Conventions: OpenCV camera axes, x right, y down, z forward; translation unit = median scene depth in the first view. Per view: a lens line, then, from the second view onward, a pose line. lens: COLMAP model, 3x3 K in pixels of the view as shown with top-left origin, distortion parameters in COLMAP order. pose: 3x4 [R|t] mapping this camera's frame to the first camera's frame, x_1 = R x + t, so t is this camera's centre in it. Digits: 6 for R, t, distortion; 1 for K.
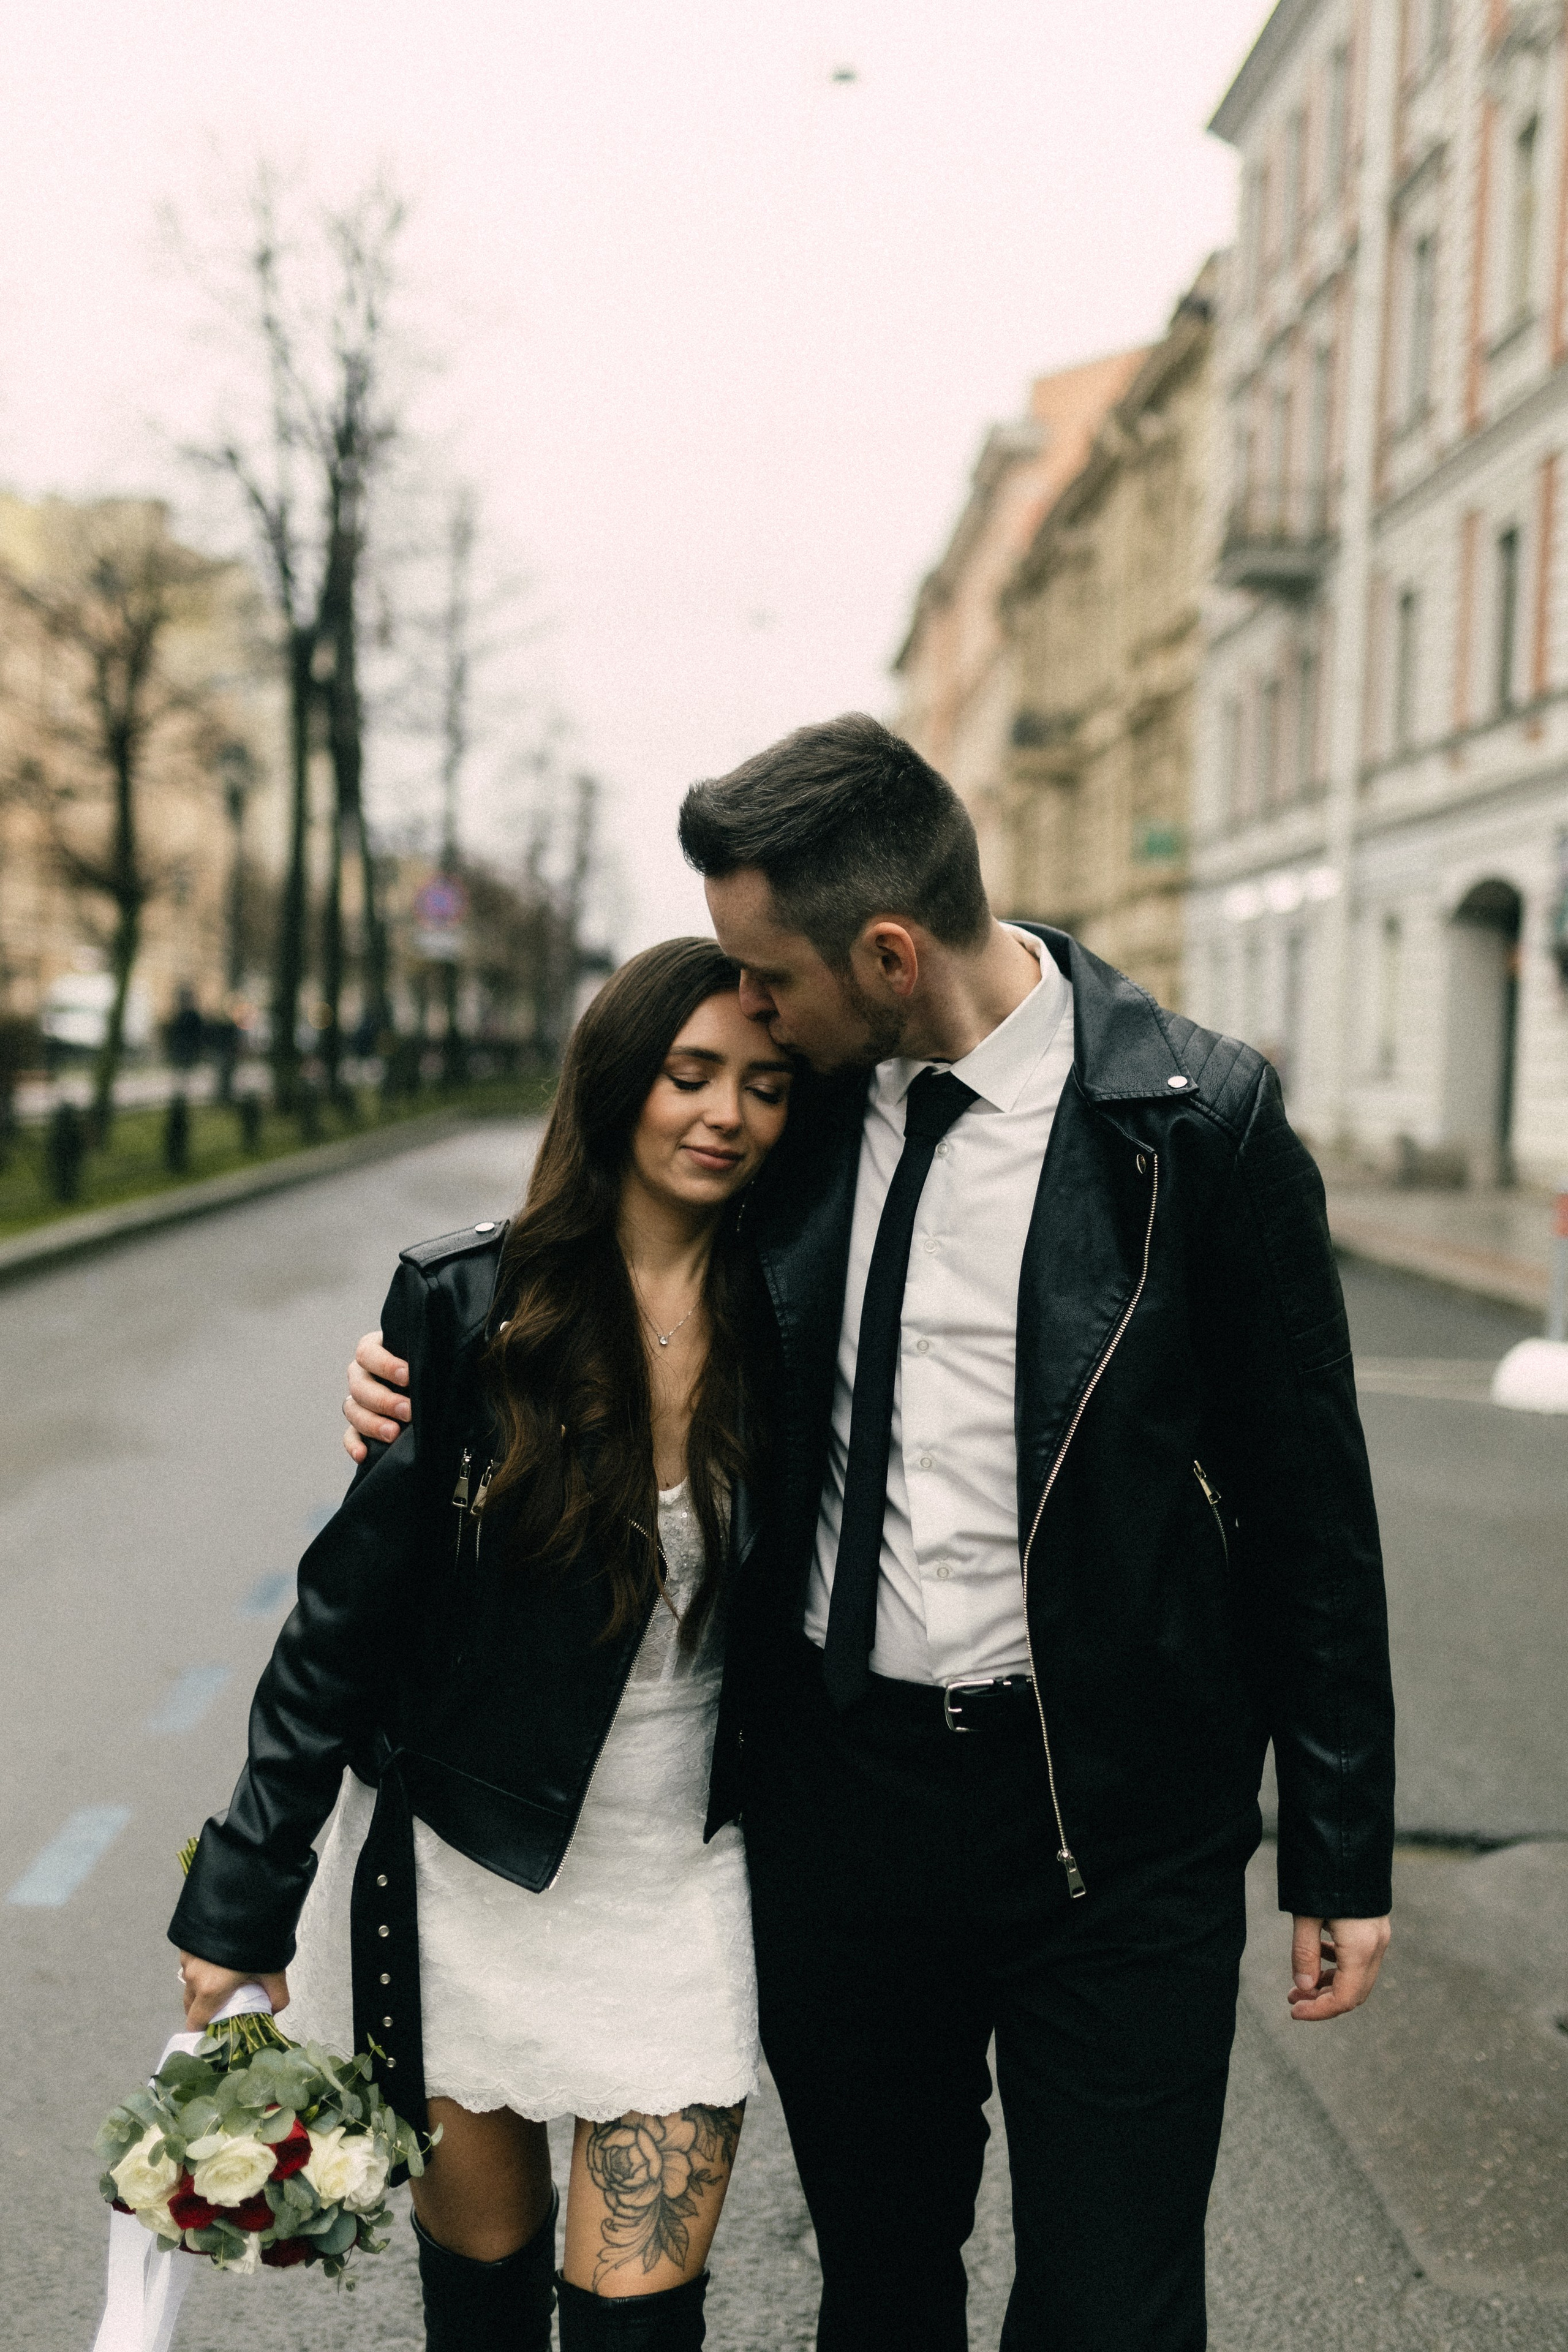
lens RADIAL K [[3014.5, 0, 898.3], [0, 3014.5, 1175.6], [0, 0, 1]] dist [0.028760, -0.004630]
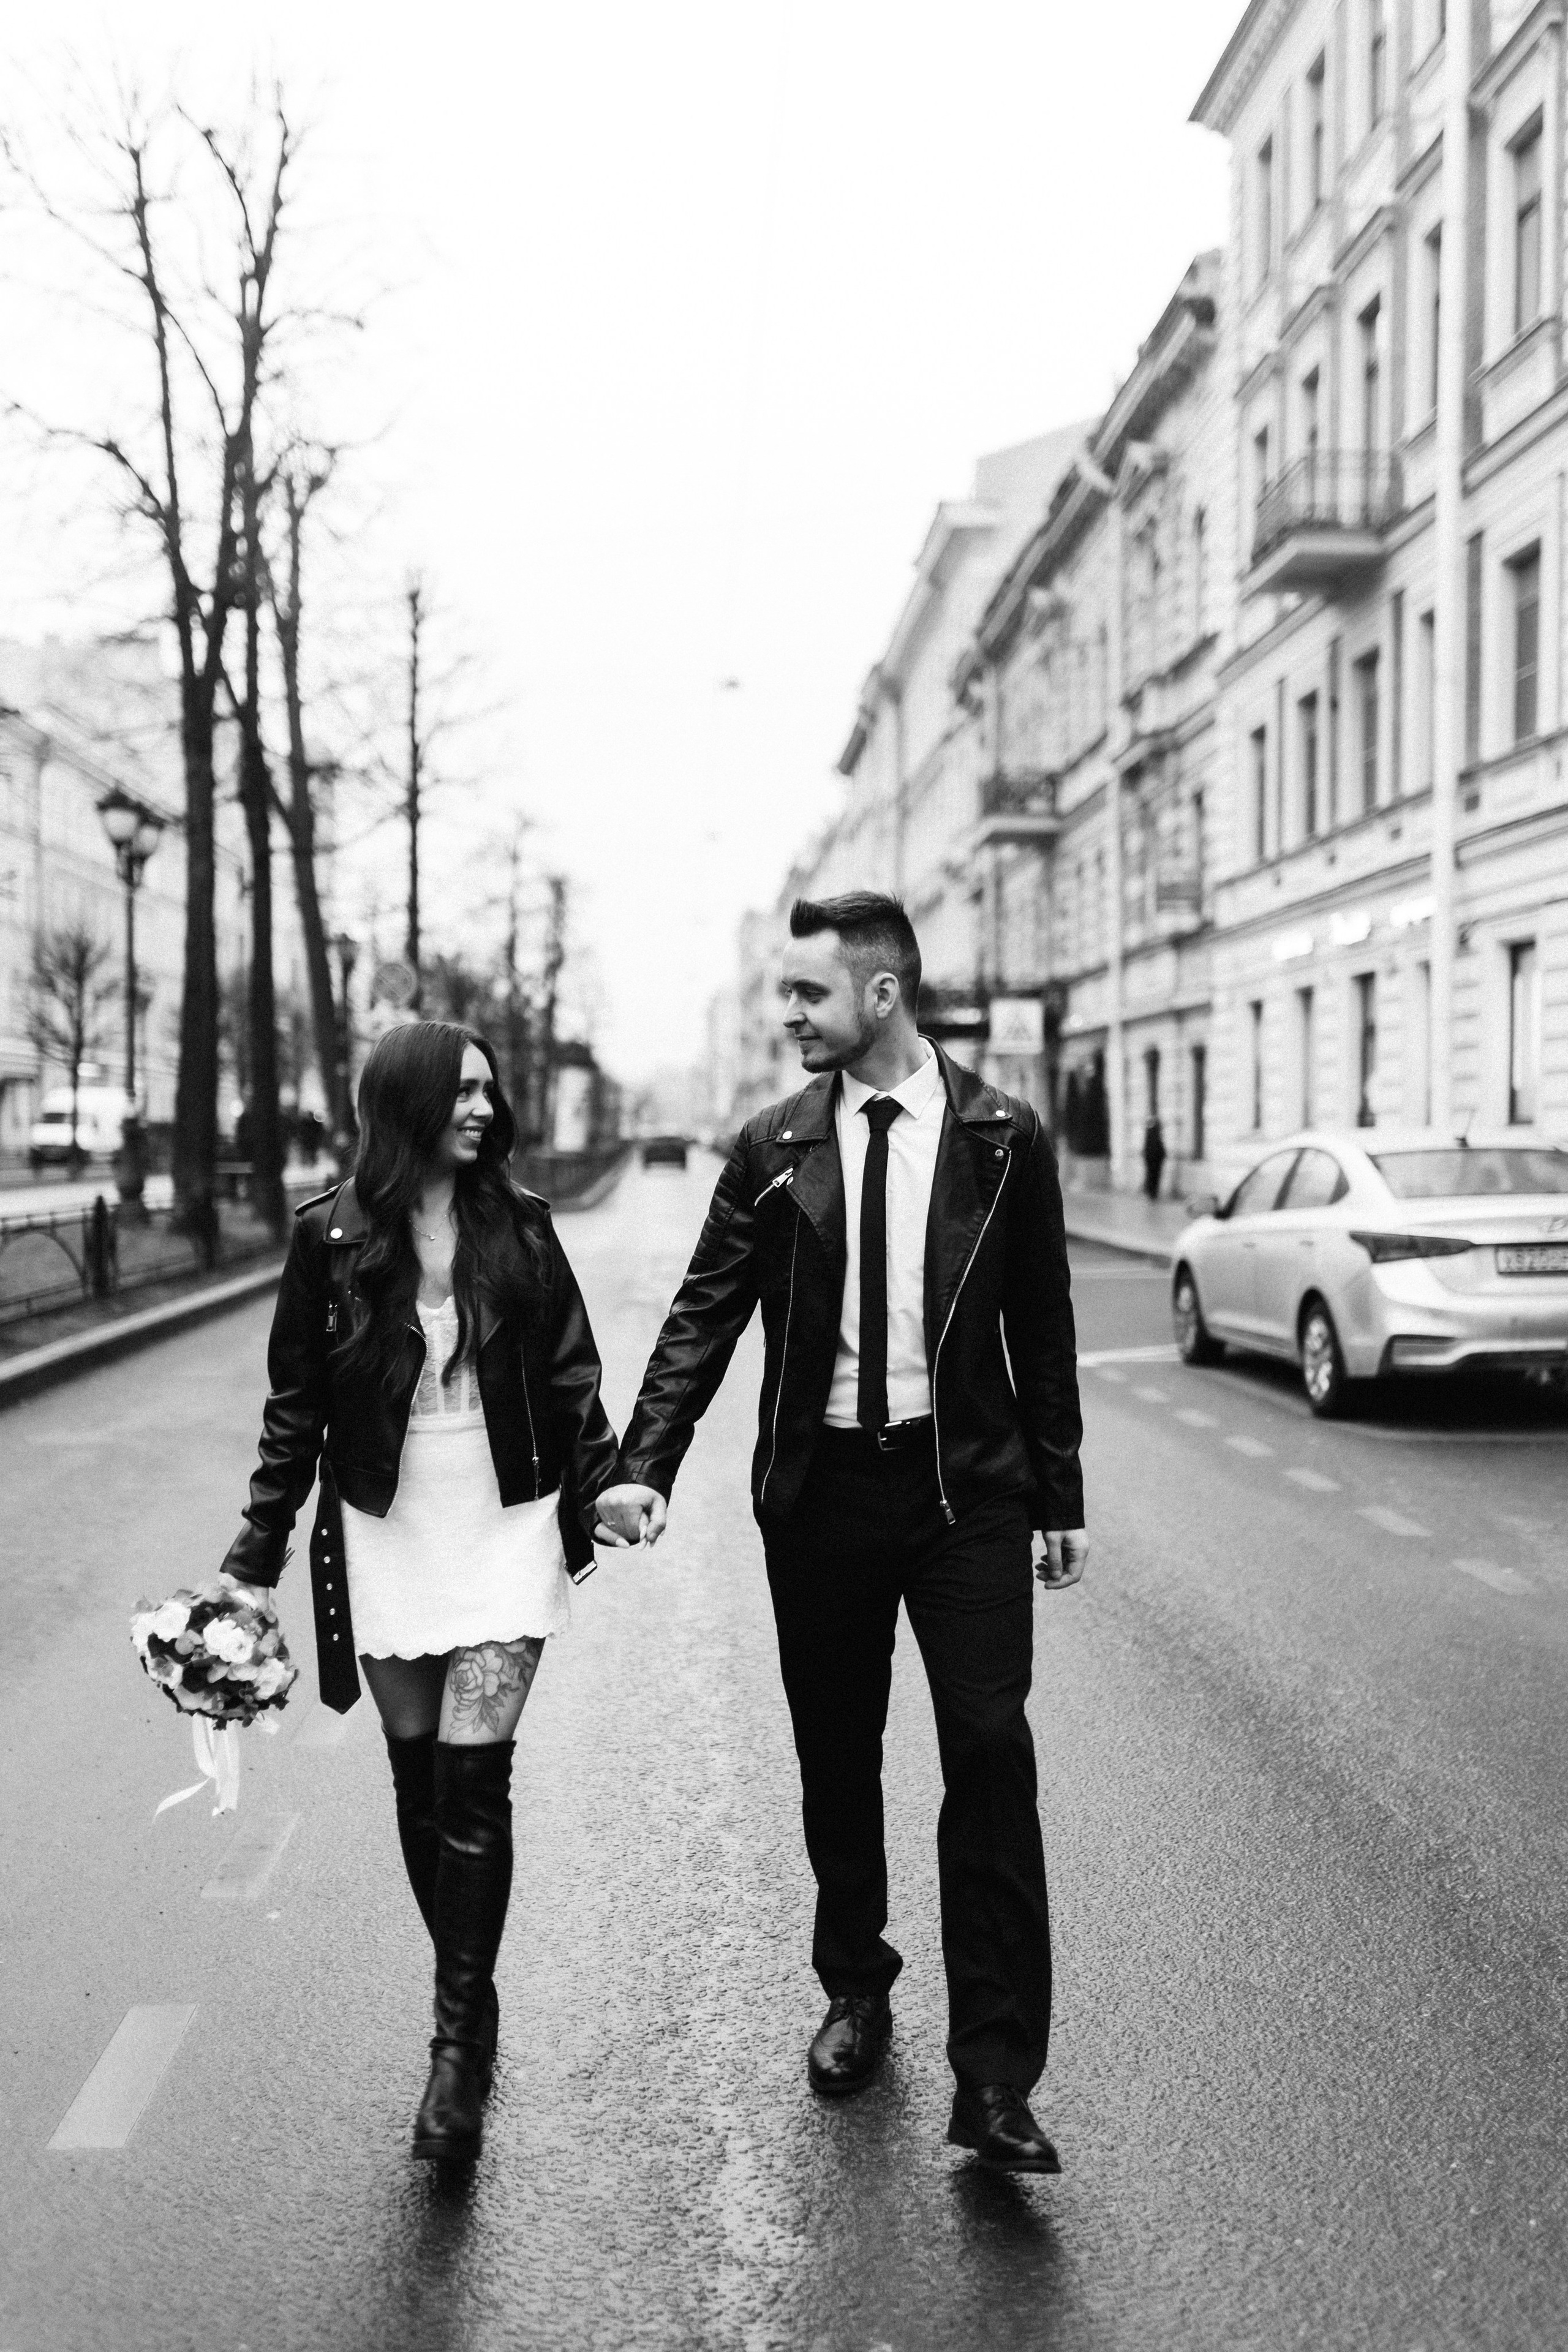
lens RADIAL K [[2358.6, 0, 784.1], [0, 2358.6, 1081.3], [0, 0, 1]] dist [0.087770, -0.102565]
pose [[0.999096, -0.040911, -0.011525, -0.026800], [0.040115, 0.997244, -0.062418, -0.011852], [0.014047, 0.061899, 0.997984, 0.283829]]
